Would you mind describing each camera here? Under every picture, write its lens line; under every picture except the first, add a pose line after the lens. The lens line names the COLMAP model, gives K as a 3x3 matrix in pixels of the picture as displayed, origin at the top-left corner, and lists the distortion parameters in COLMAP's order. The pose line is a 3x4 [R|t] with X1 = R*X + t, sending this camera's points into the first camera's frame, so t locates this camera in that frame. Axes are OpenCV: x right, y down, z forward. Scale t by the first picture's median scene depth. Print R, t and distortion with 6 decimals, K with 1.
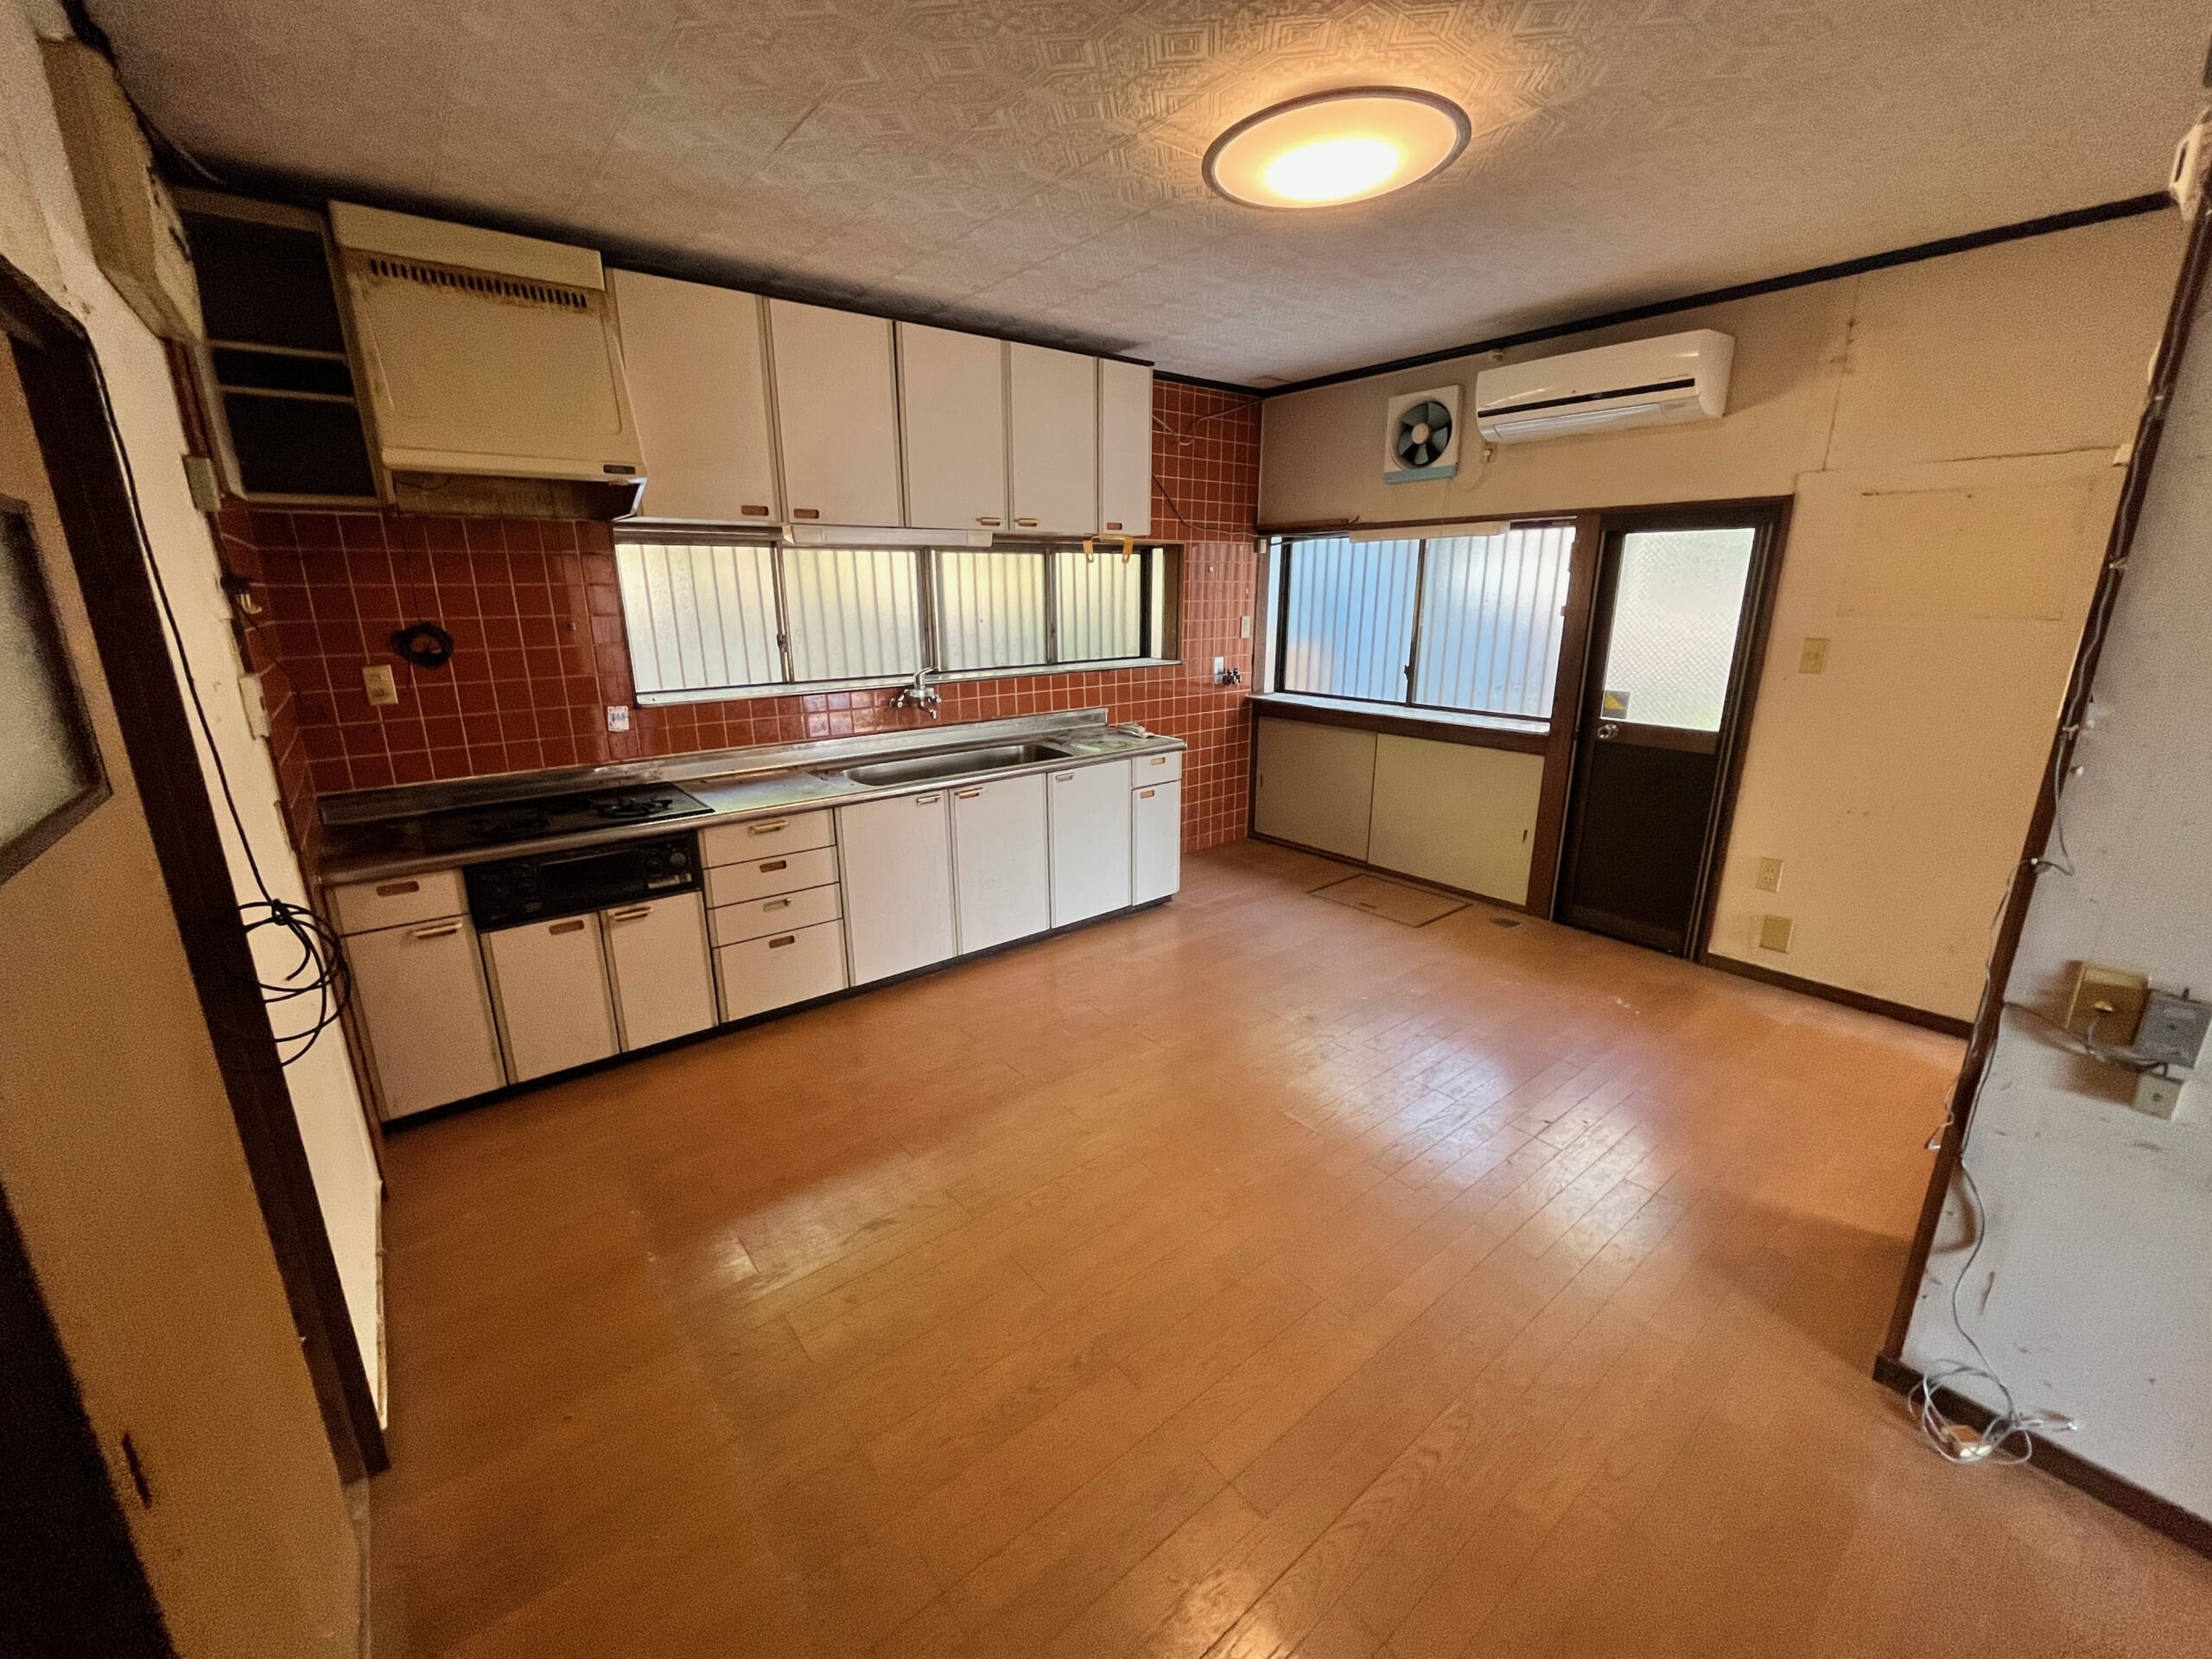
lens RADIAL K [[890.8, 0, 1103.1], [0, 890.8, 825.2], [0, 0, 1]] dist [0.001432, 0.000059]
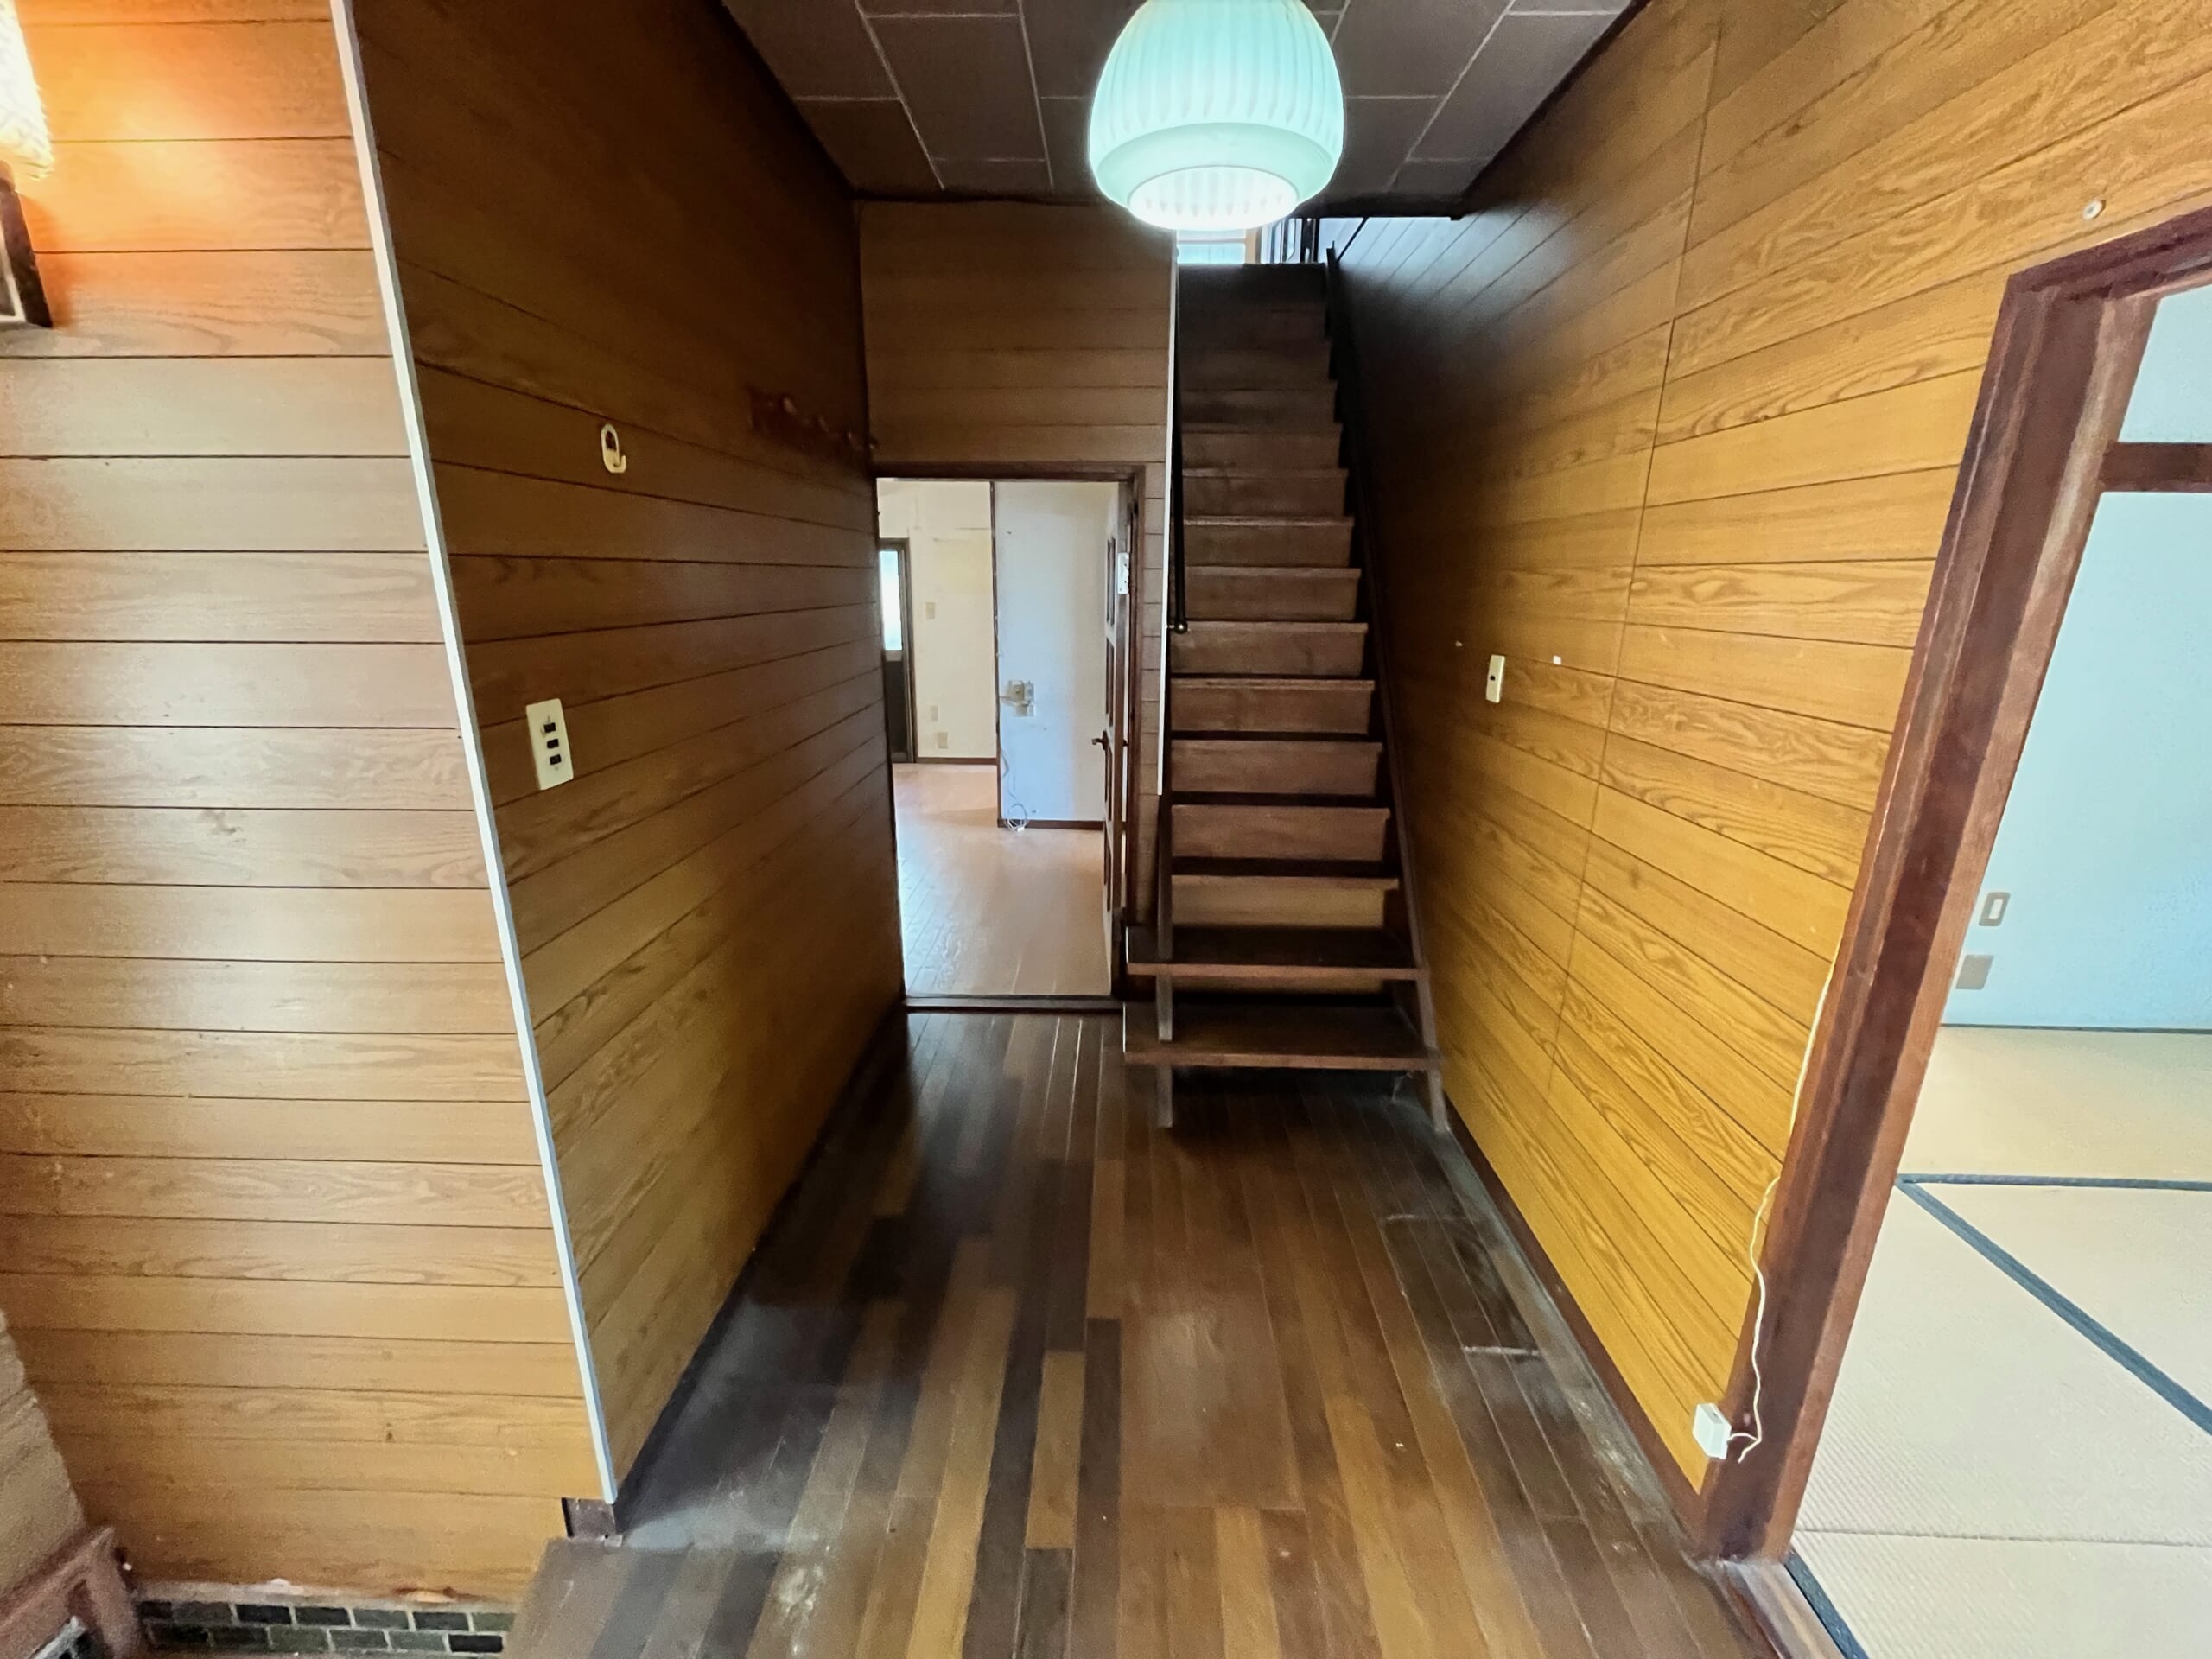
lens RADIAL K [[890.8, 0, 1099.9], [0, 890.8, 831.0], [0, 0, 1]] dist [0.001432, 0.000059]
pose [[0.646395, -0.195291, 0.737587, -0.722105], [0.188322, 0.977617, 0.093805, 0.230650], [-0.739397, 0.078269, 0.668705, -0.808735]]
